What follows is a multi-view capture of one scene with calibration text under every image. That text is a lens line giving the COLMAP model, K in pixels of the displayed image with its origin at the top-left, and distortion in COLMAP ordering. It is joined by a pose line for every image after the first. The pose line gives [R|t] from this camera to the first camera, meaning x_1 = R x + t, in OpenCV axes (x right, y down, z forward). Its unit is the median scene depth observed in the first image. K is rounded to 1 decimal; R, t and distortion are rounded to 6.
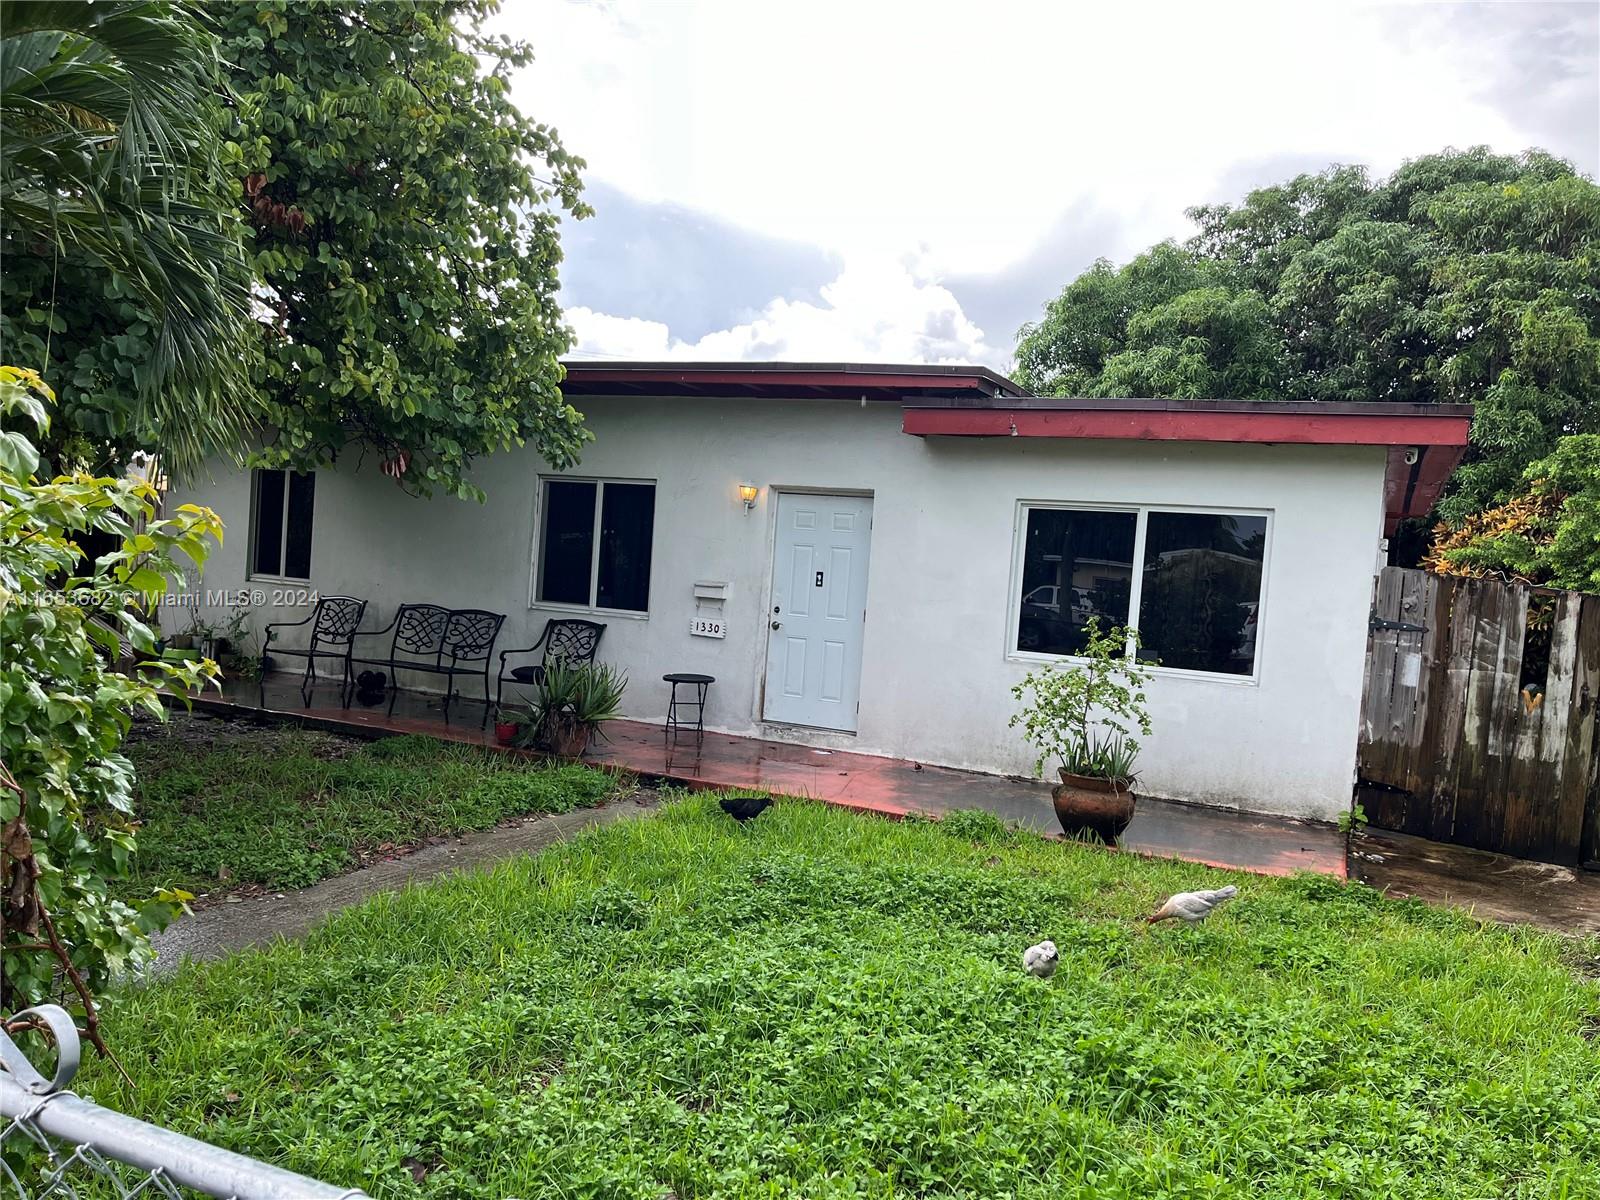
lens RADIAL K [[1199.6, 0, 801.5], [0, 1199.6, 608.2], [0, 0, 1]] dist [0.066114, -0.077523]
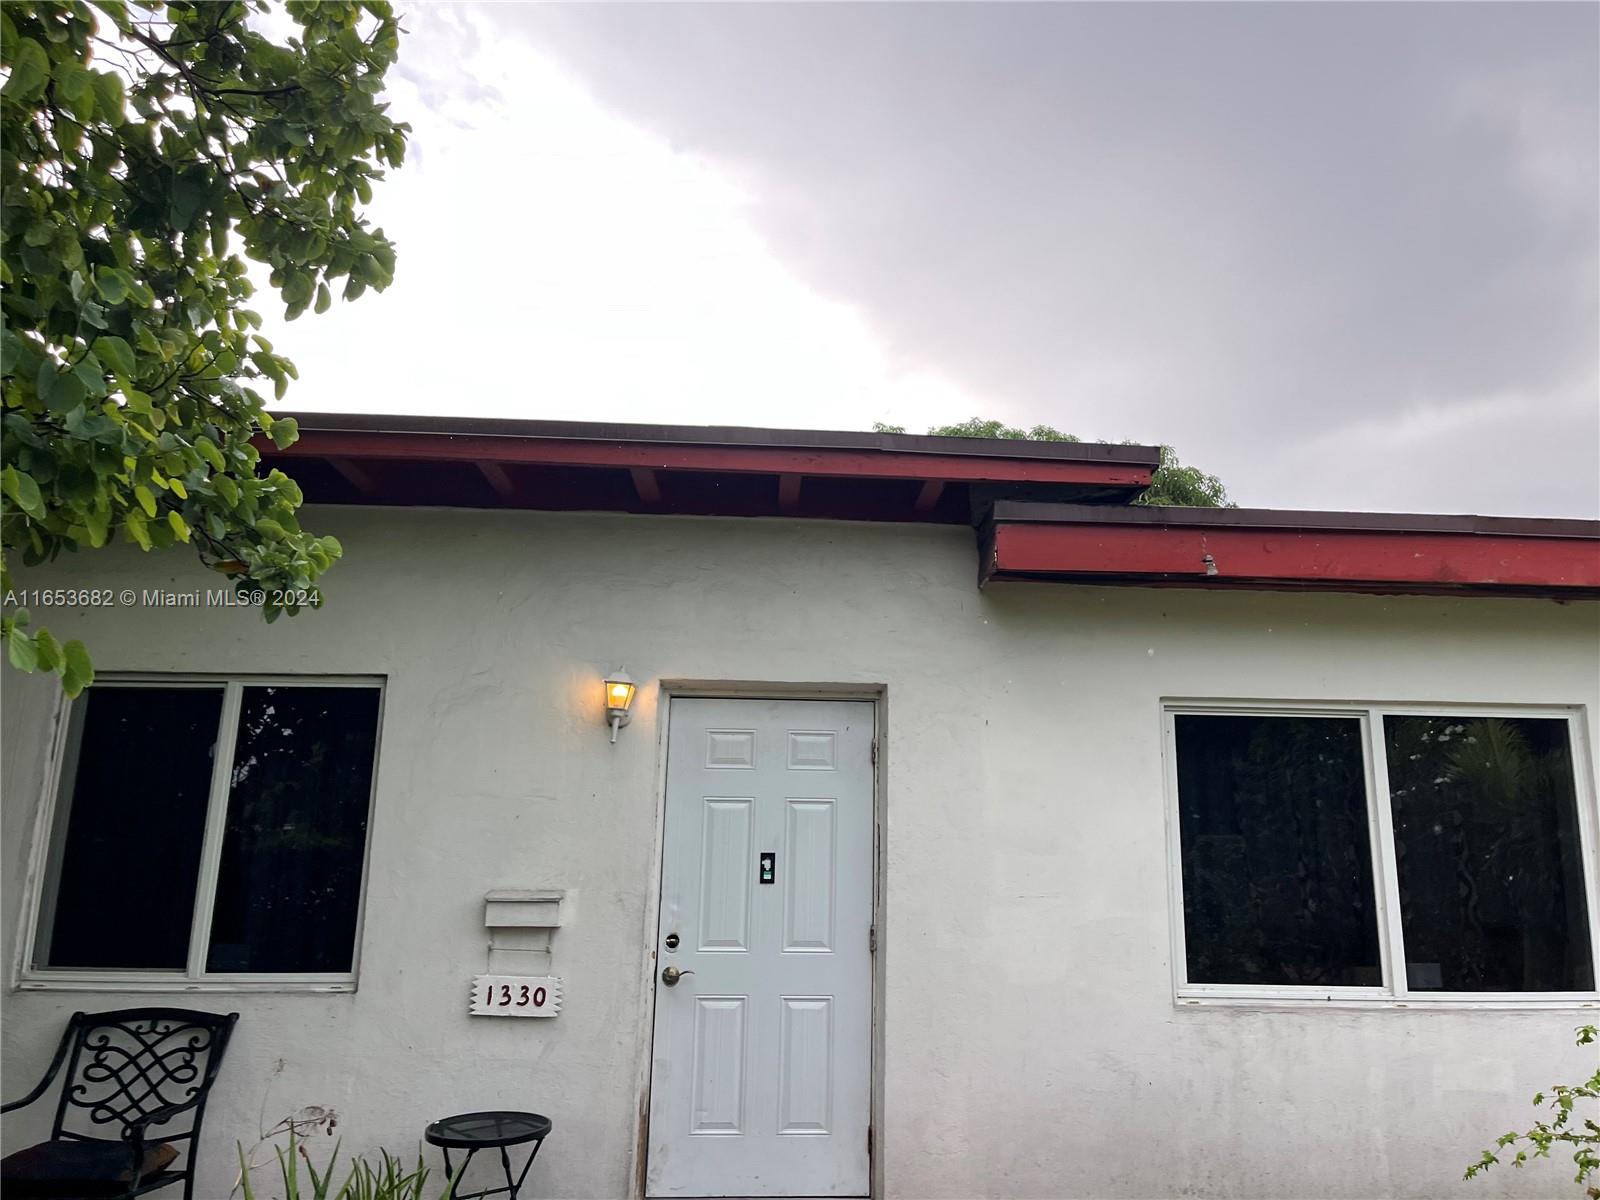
lens RADIAL K [[1199.6, 0, 796.2], [0, 1199.6, 585.9], [0, 0, 1]] dist [0.066114, -0.077523]
pose [[0.883032, 0.043635, 0.467279, -0.238286], [0.069431, 0.972566, -0.222026, -0.029889], [-0.464148, 0.228500, 0.855777, 0.609200]]
